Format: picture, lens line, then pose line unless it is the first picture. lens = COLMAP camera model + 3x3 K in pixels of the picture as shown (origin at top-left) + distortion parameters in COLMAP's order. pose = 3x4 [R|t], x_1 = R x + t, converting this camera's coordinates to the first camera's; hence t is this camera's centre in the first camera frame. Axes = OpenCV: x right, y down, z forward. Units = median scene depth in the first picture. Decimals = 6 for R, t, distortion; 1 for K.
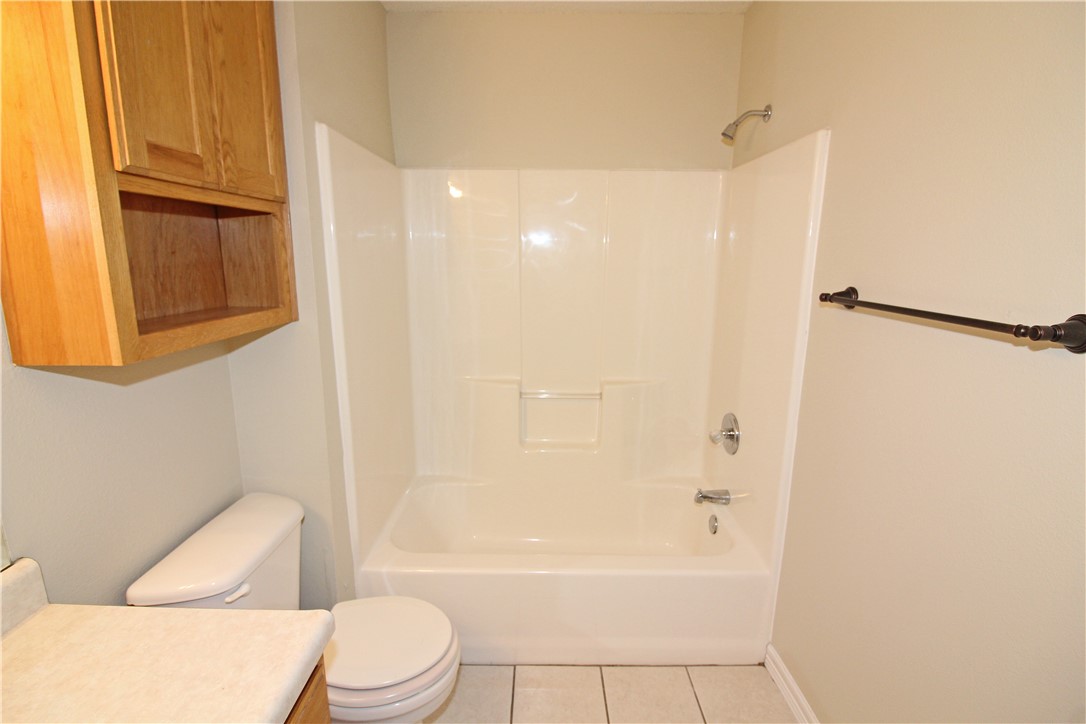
lens RADIAL K [[514.5, 0, 543.0], [0, 514.5, 362.0], [0, 0, 1]] dist [-0.000630, -0.000056]
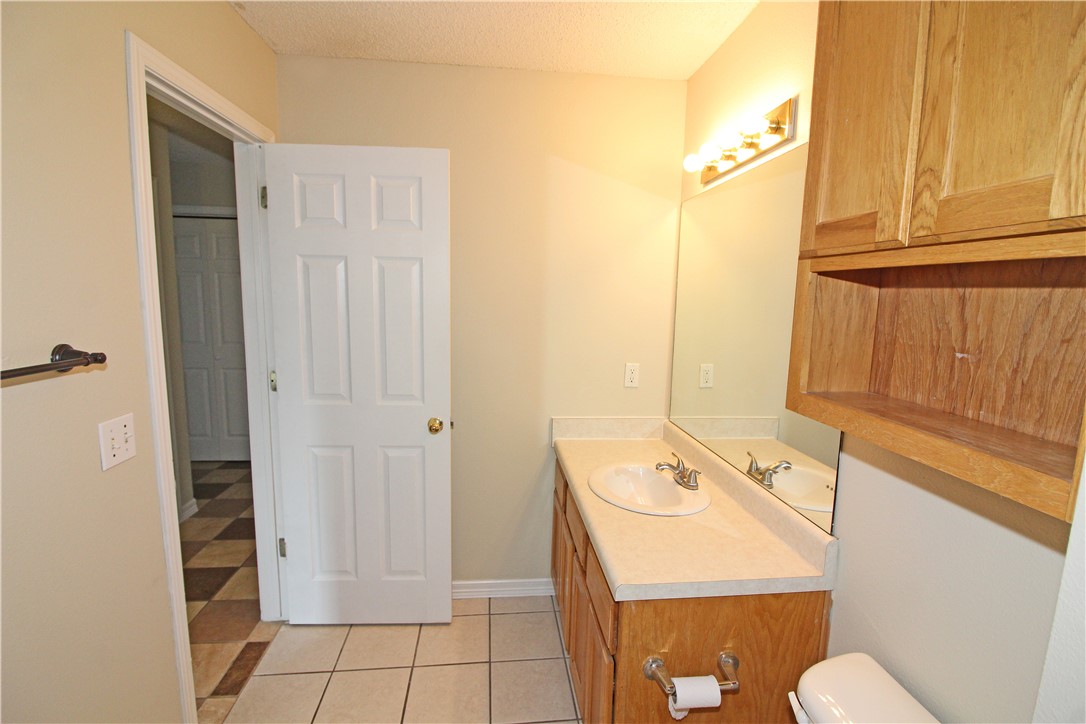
lens RADIAL K [[514.5, 0, 543.0], [0, 514.5, 362.0], [0, 0, 1]] dist [-0.000630, -0.000056]
pose [[-0.993769, -0.014653, -0.110491, -0.056658], [-0.051032, 0.941127, 0.334178, -0.377391], [0.099090, 0.337735, -0.936011, 1.589269]]
